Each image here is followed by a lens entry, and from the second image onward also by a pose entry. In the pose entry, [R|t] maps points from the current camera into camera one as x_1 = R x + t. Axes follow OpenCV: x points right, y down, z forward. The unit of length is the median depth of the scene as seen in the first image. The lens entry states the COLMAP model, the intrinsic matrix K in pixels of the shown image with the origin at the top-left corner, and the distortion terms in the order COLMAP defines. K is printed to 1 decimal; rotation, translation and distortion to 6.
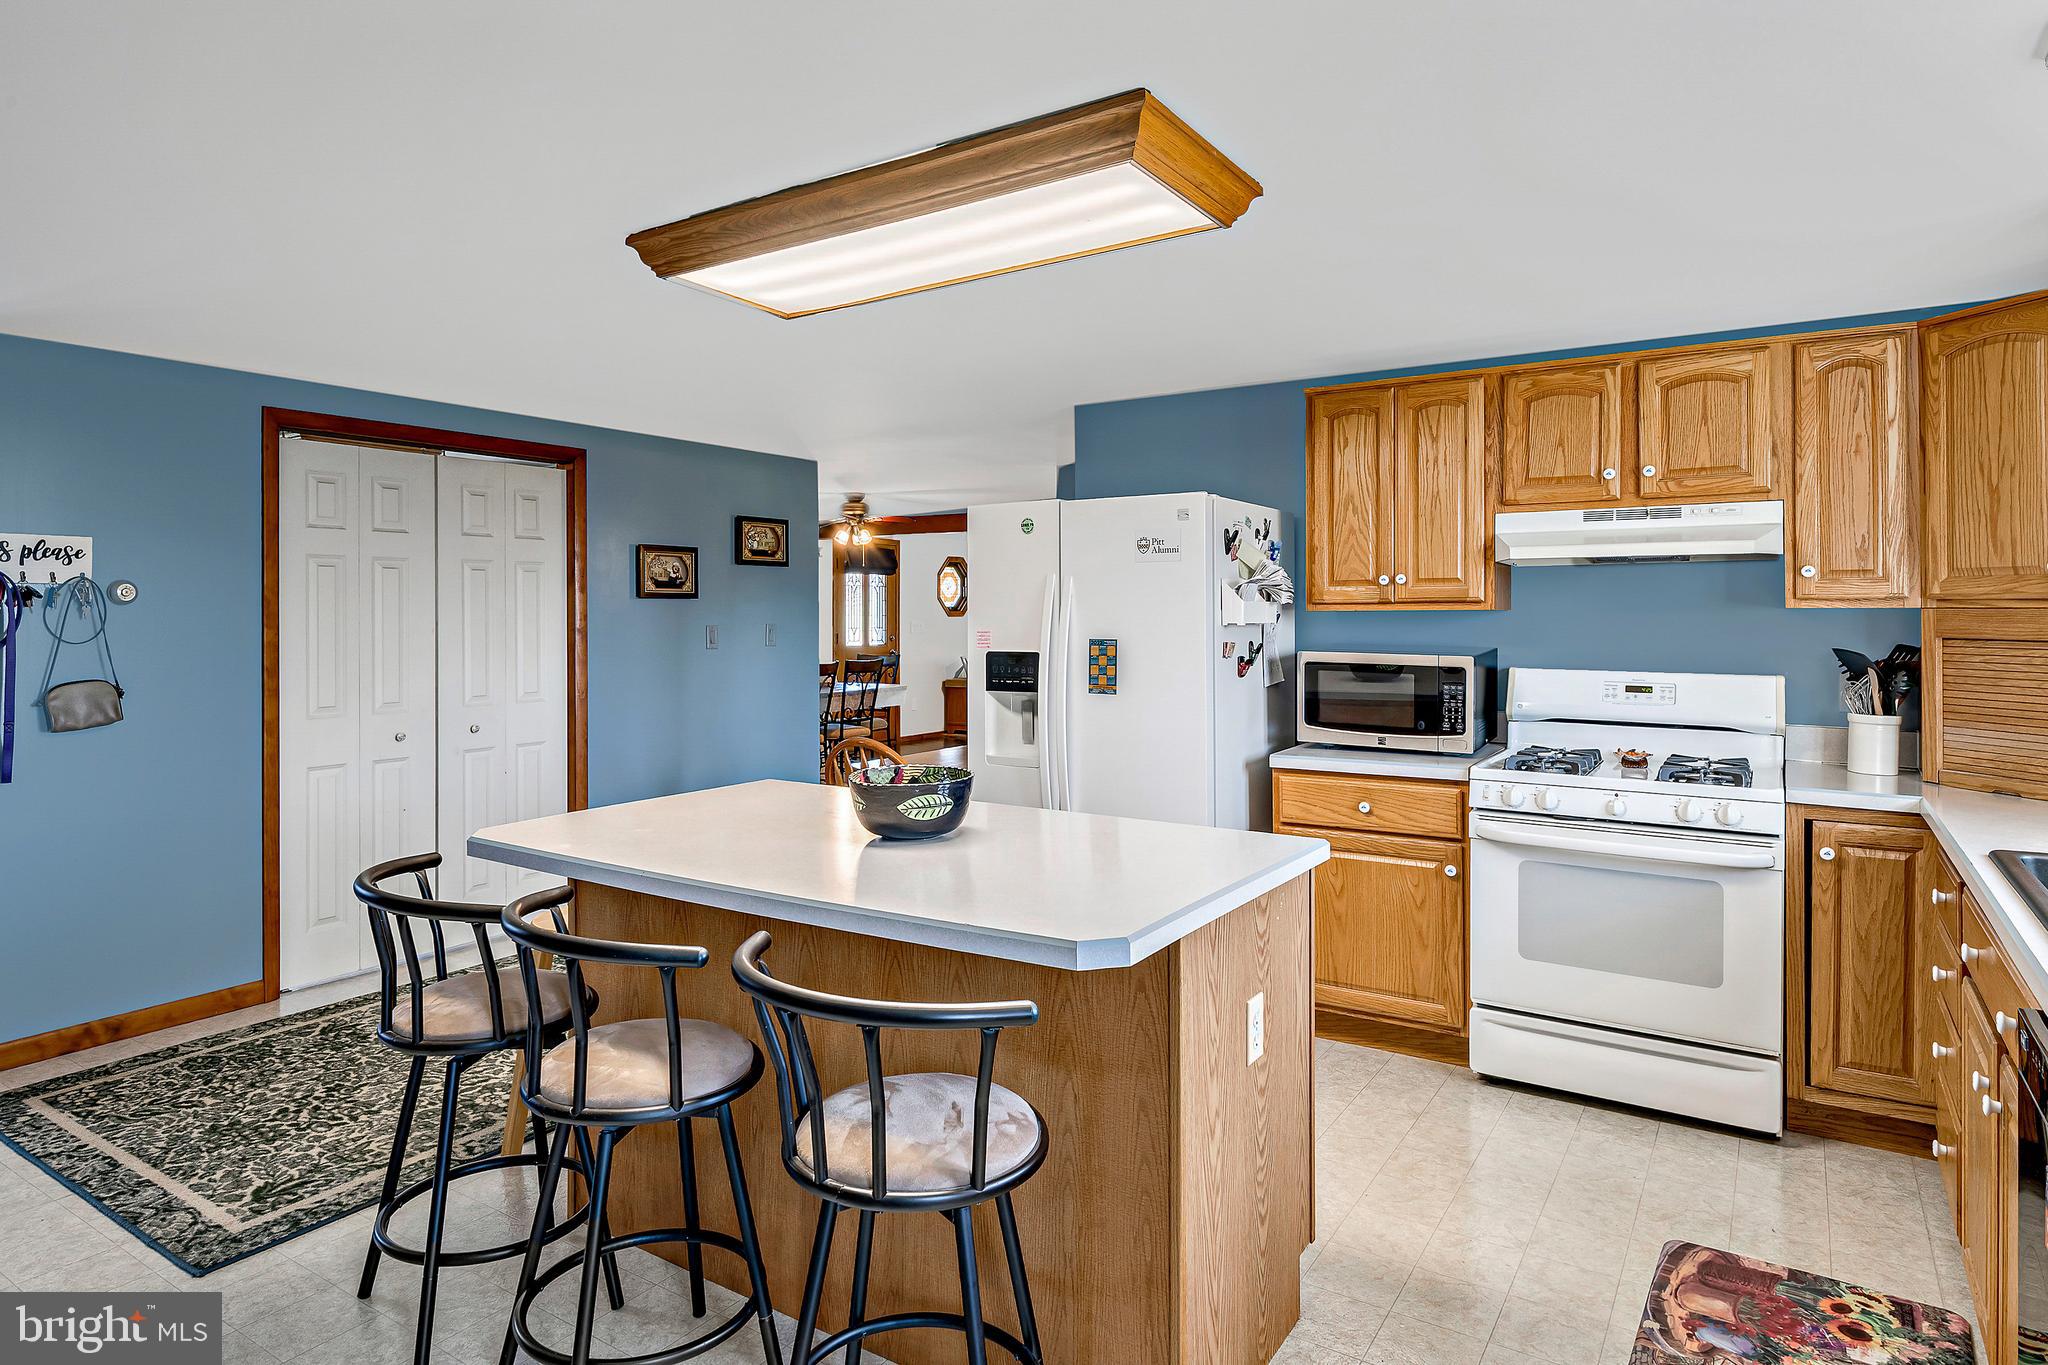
lens RADIAL K [[1185.0, 0, 1015.1], [0, 1185.0, 612.0], [0, 0, 1]] dist [0.023511, -0.024052]
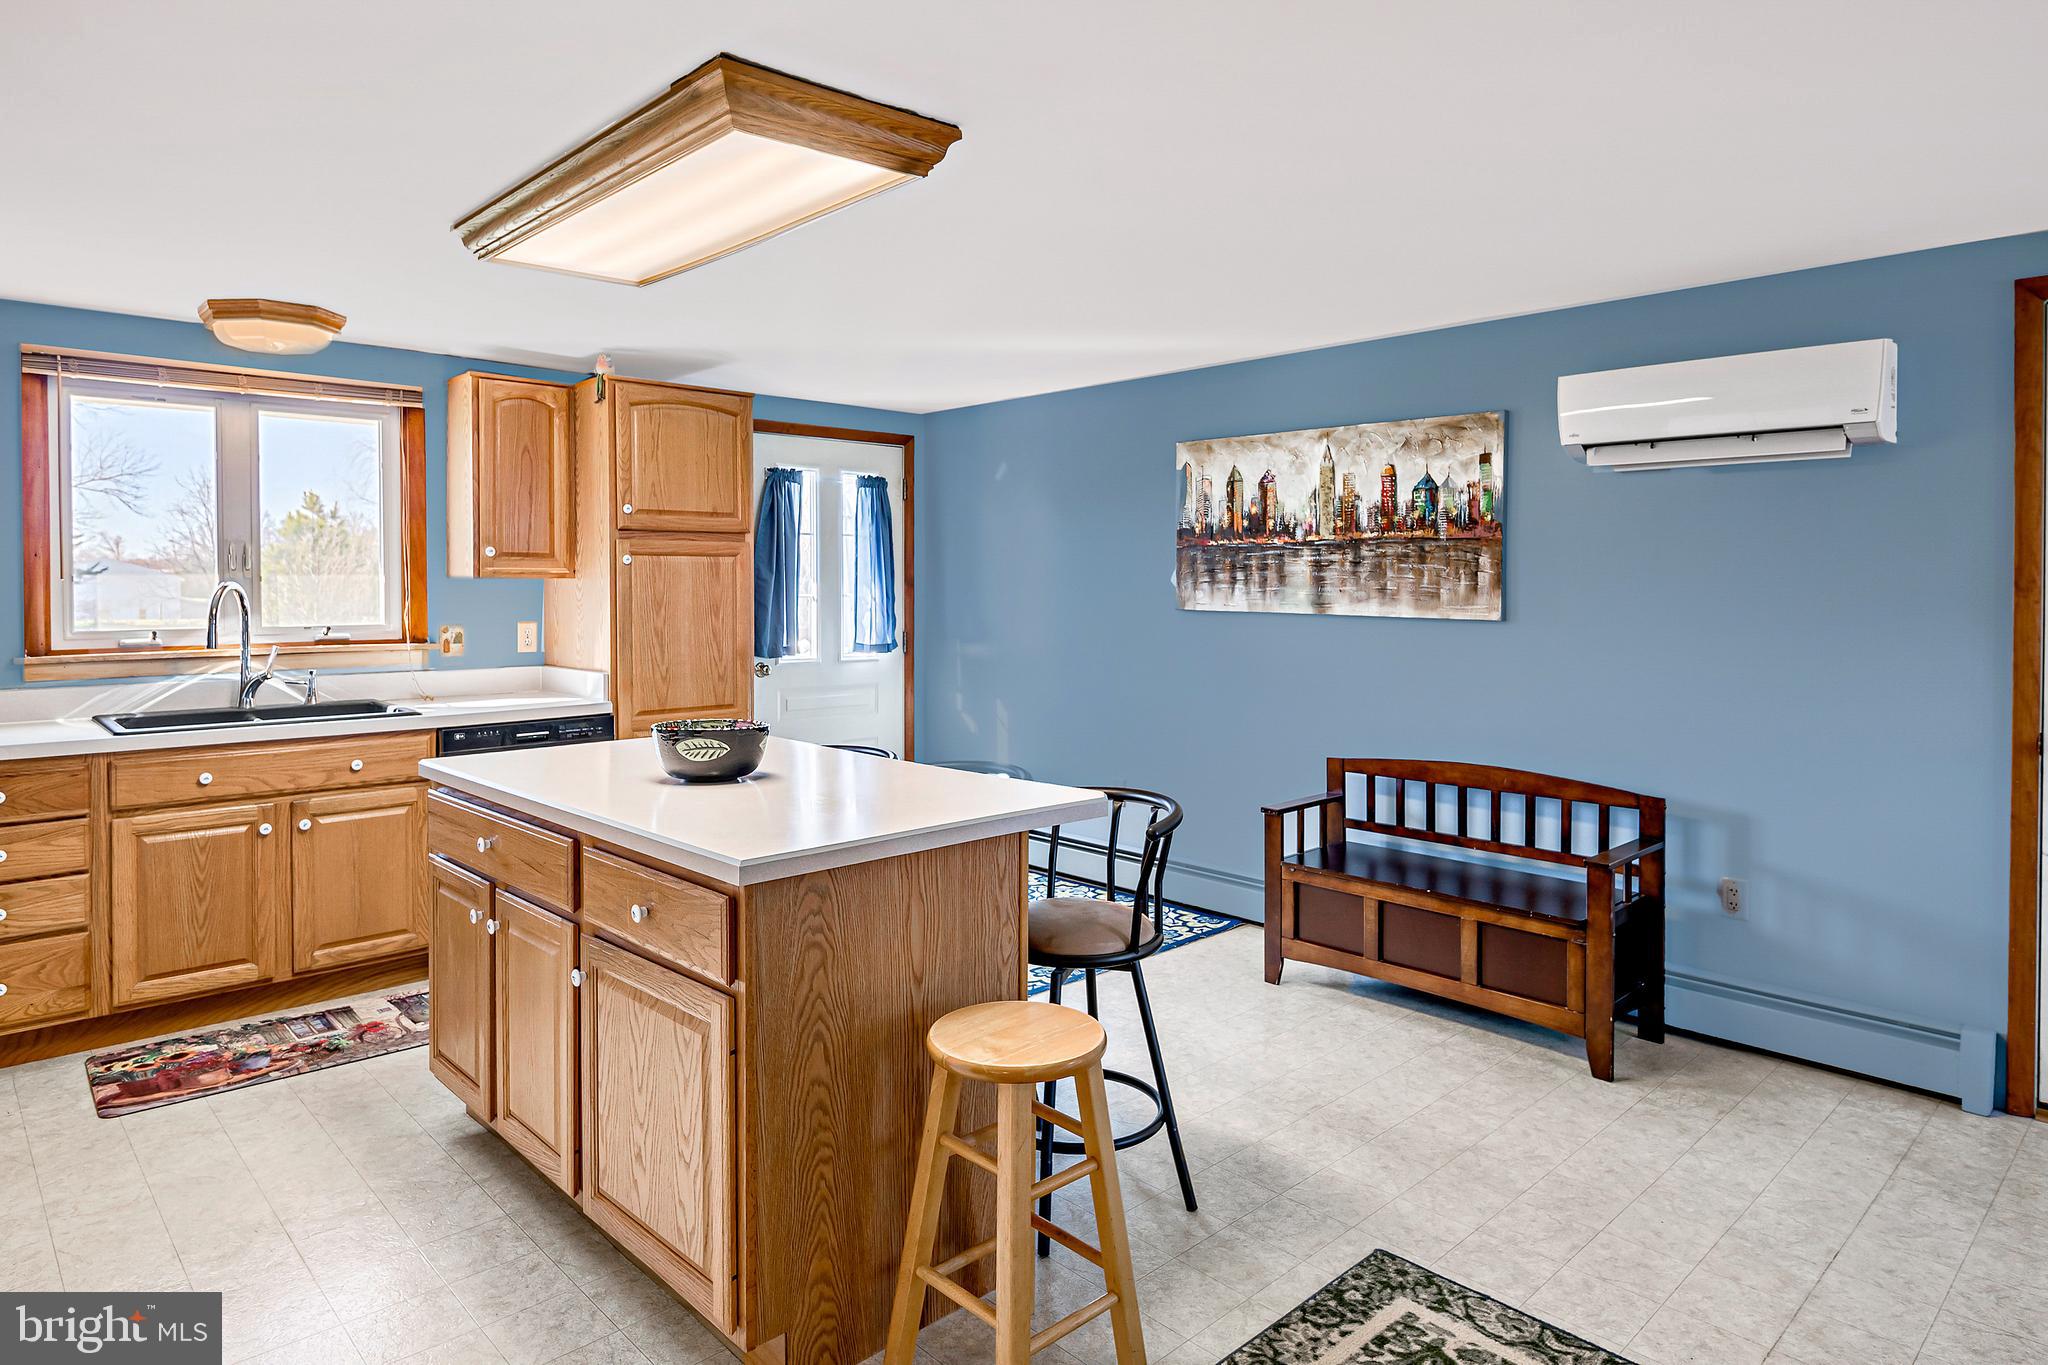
lens RADIAL K [[1185.0, 0, 1015.1], [0, 1185.0, 612.0], [0, 0, 1]] dist [0.023511, -0.024052]
pose [[-0.970373, -0.001631, 0.241605, -0.450839], [0.004261, 0.999706, 0.023860, 0.006594], [-0.241573, 0.024183, -0.970081, 1.434426]]
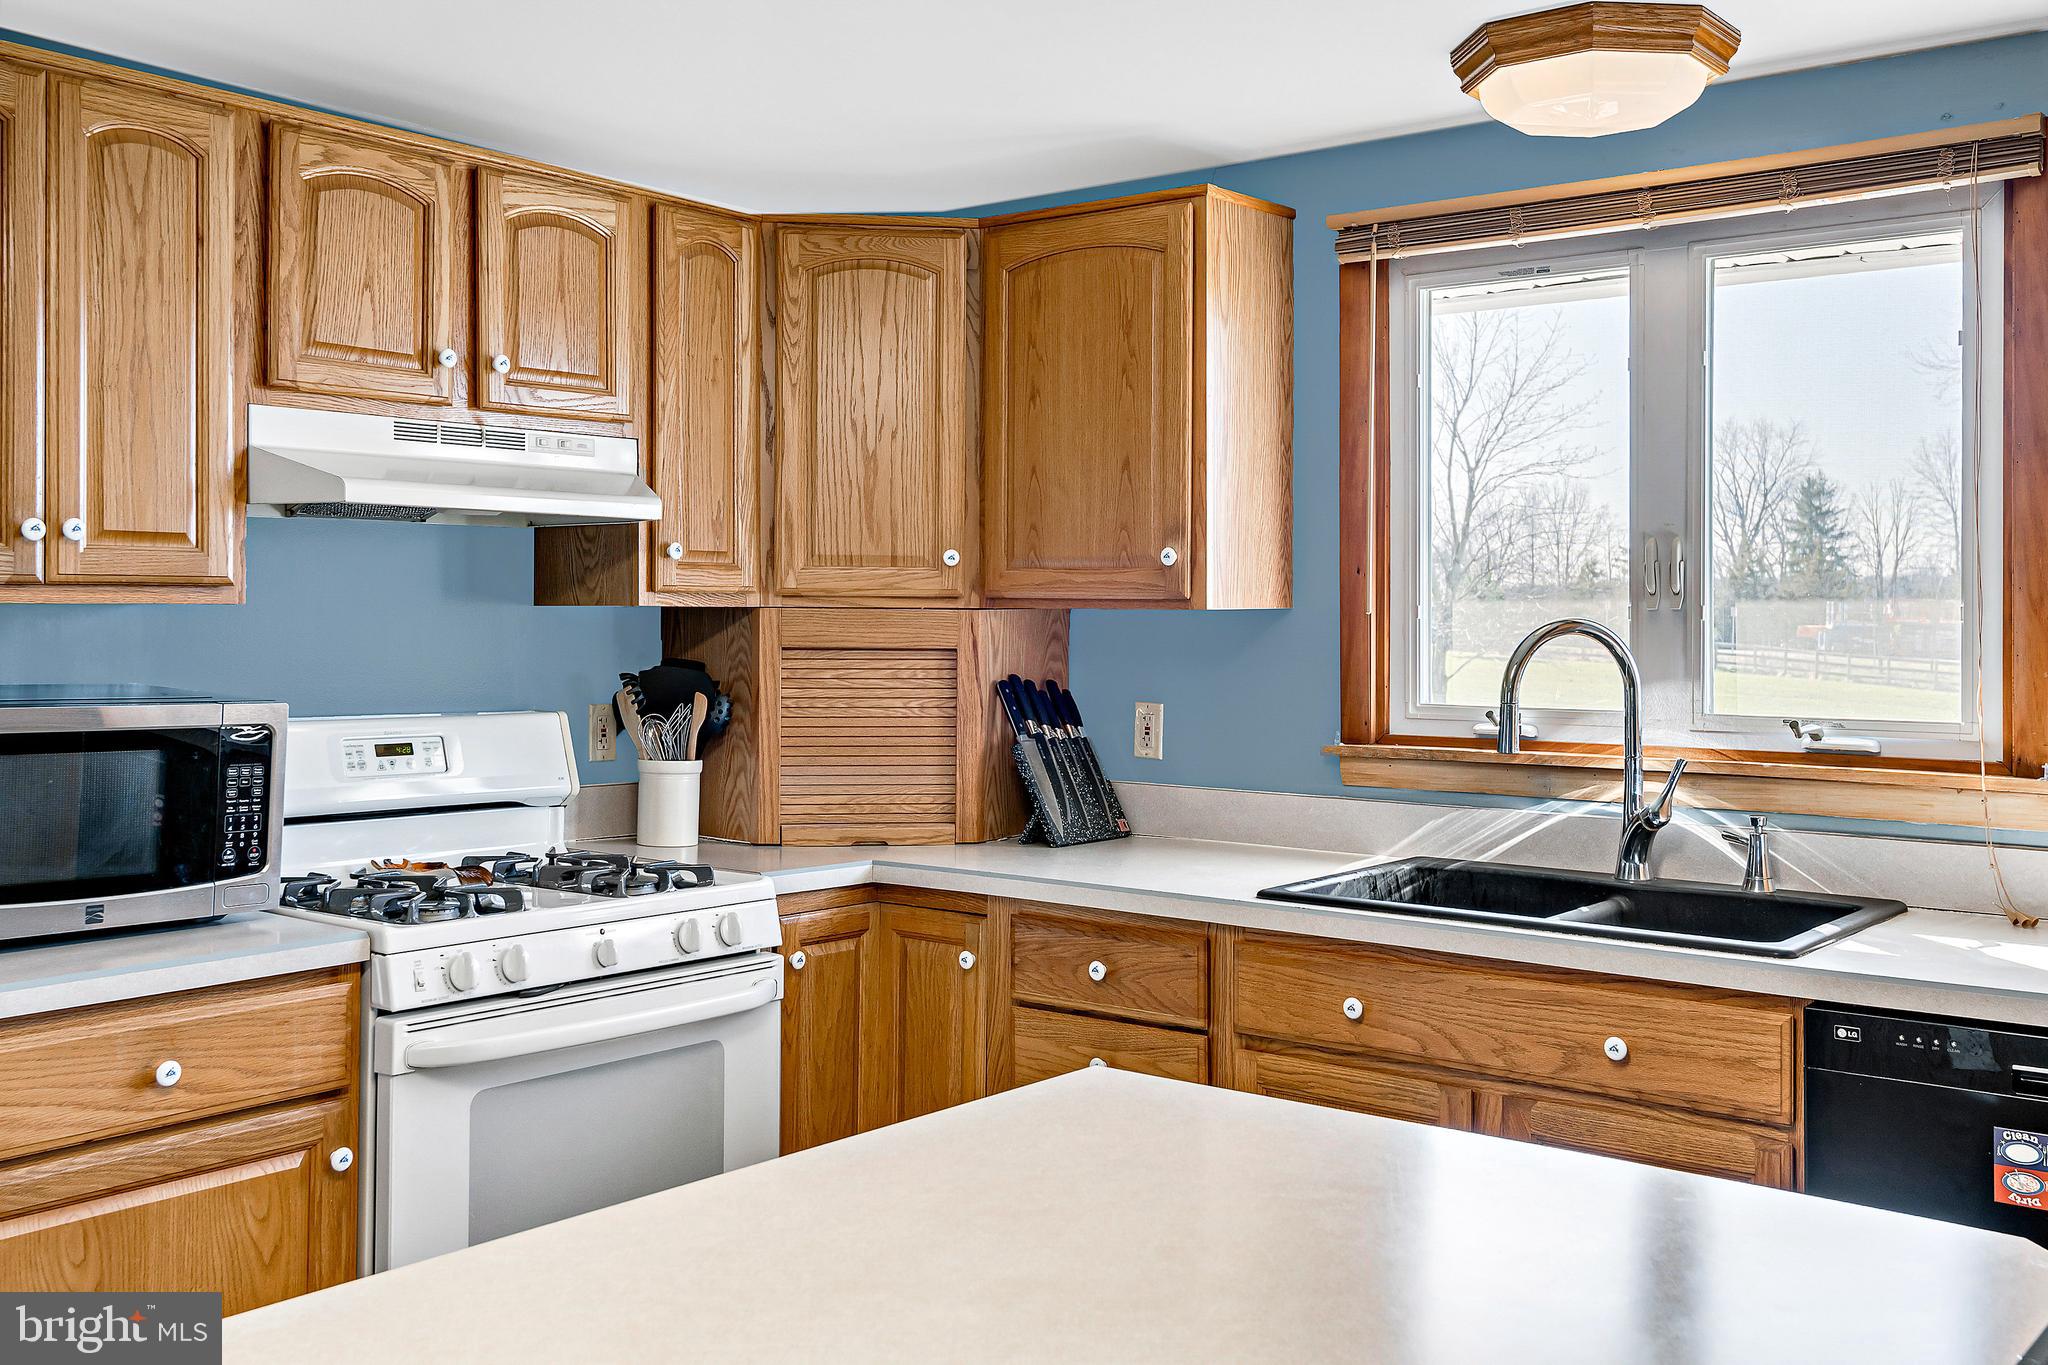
lens RADIAL K [[1974.7, 0, 1018.2], [0, 1974.7, 611.3], [0, 0, 1]] dist [0.012231, 0.007535]
pose [[0.093452, 0.005341, 0.995609, -0.391832], [-0.004120, 0.999979, -0.004978, 0.004203], [-0.995615, -0.003637, 0.093472, 0.668813]]
